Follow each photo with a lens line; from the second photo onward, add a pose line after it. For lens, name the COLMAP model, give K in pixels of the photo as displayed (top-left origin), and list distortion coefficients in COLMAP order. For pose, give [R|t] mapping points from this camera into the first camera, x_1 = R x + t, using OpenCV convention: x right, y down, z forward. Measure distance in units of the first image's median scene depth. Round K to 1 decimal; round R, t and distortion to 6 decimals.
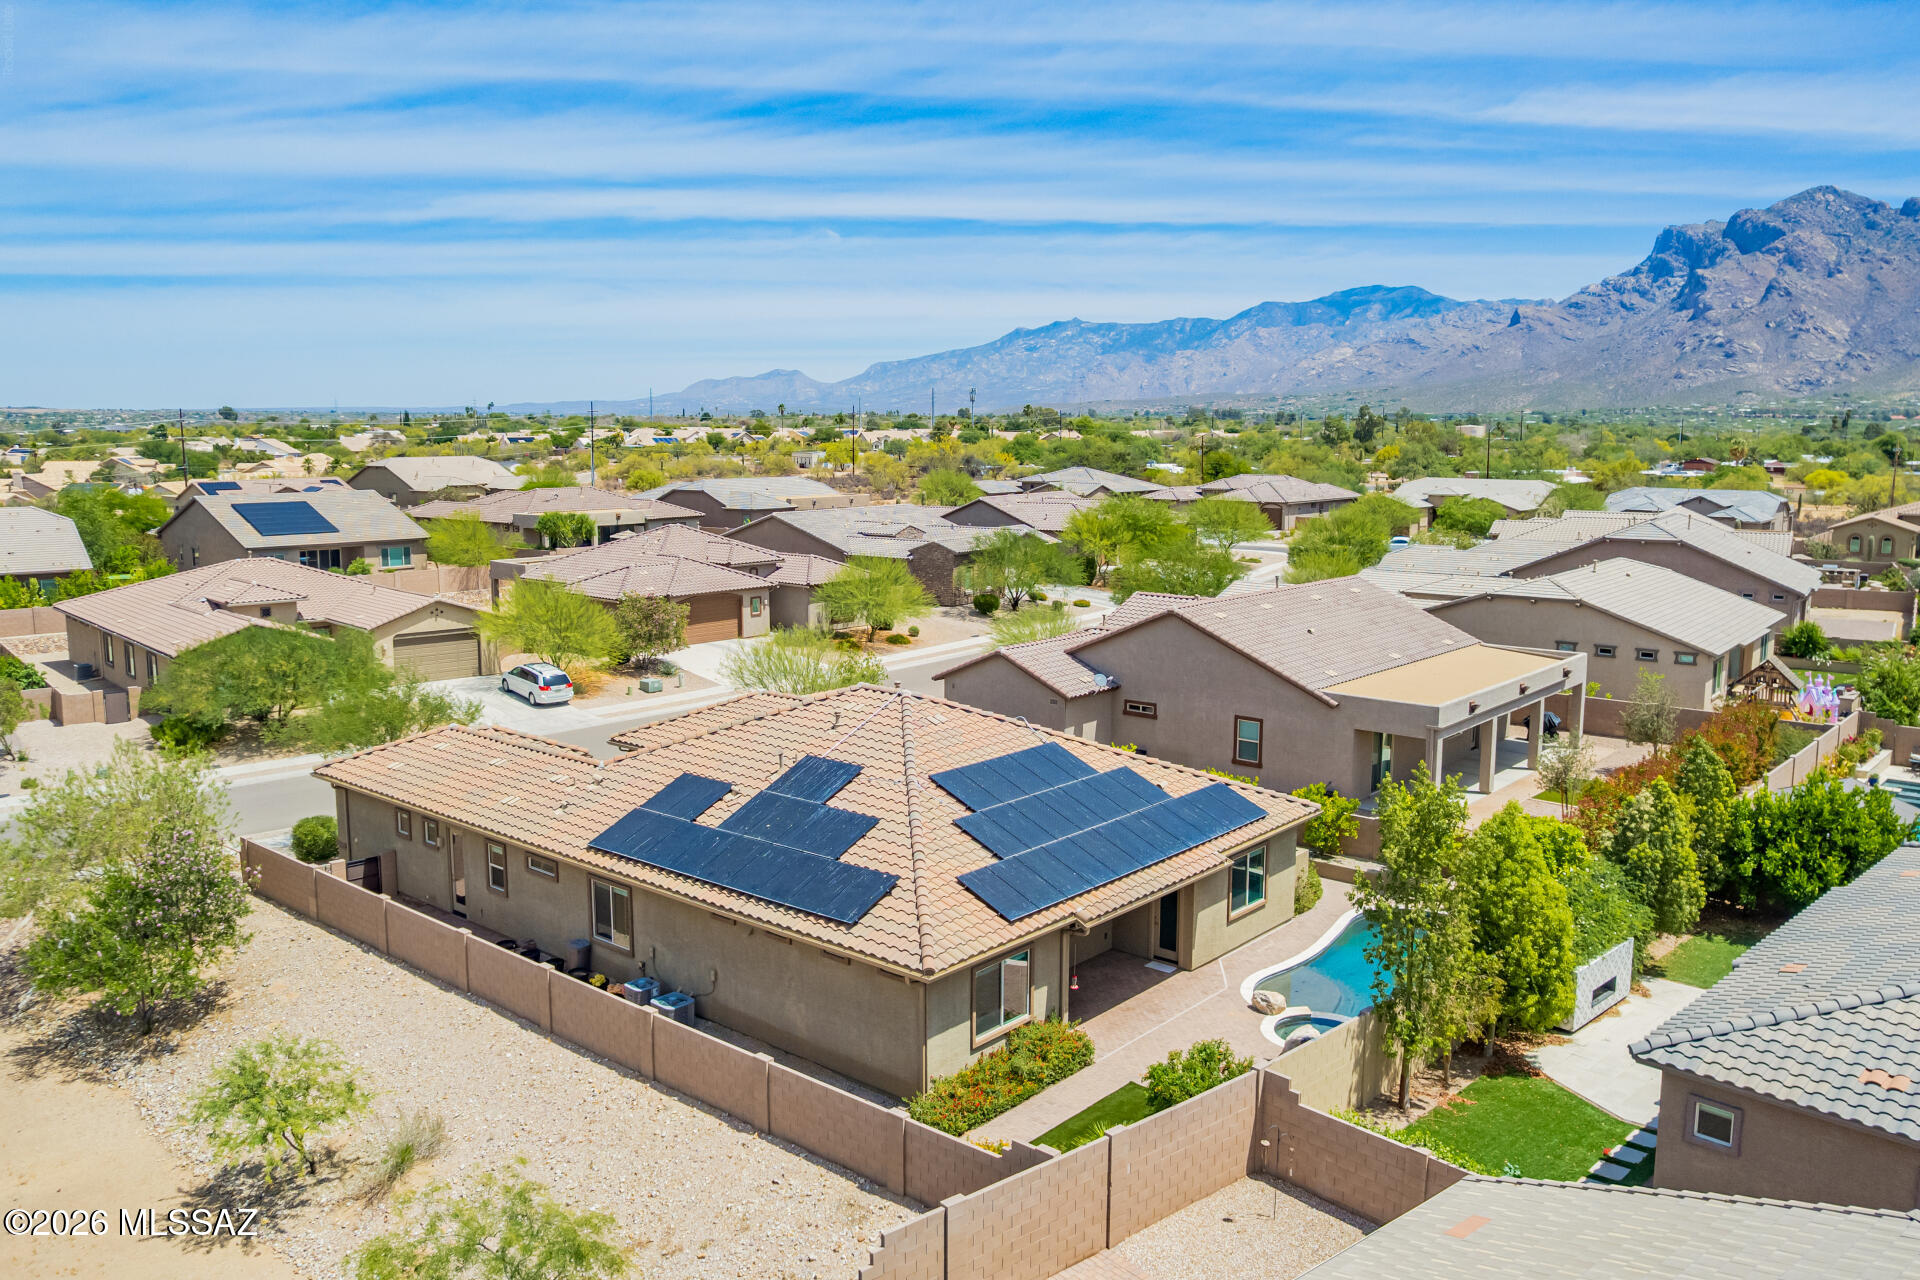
lens RADIAL K [[1444.5, 0, 960.0], [0, 1444.5, 640.0], [0, 0, 1]] dist [-0.073501, 0.048313]
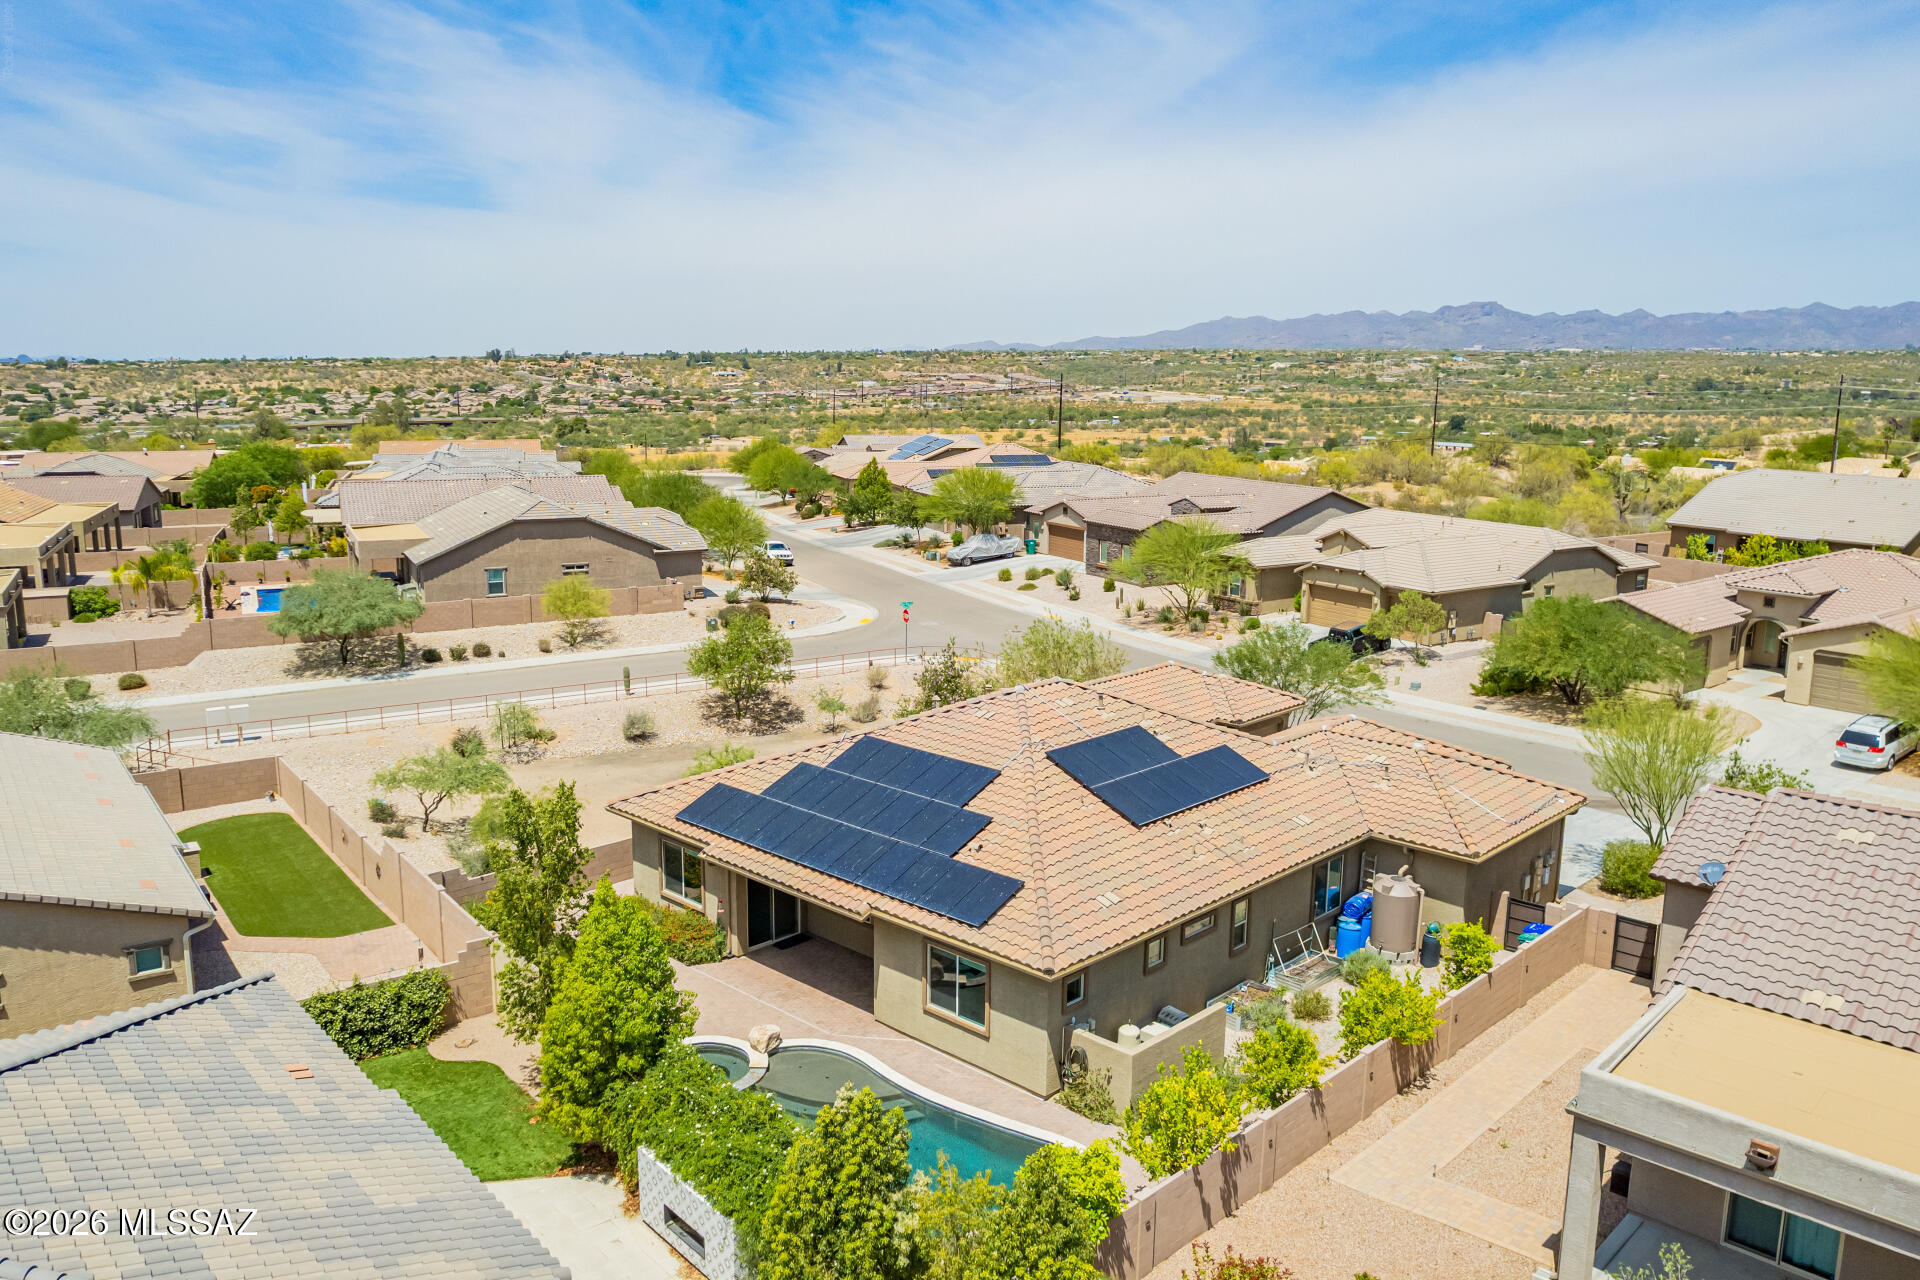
lens RADIAL K [[1477.3, 0, 960.0], [0, 1477.3, 640.0], [0, 0, 1]] dist [-0.077347, 0.065336]
pose [[-0.057024, 0.184234, -0.981227, 0.497079], [-0.154491, 0.969359, 0.190984, -0.096015], [0.986347, 0.162482, -0.026814, 0.489182]]
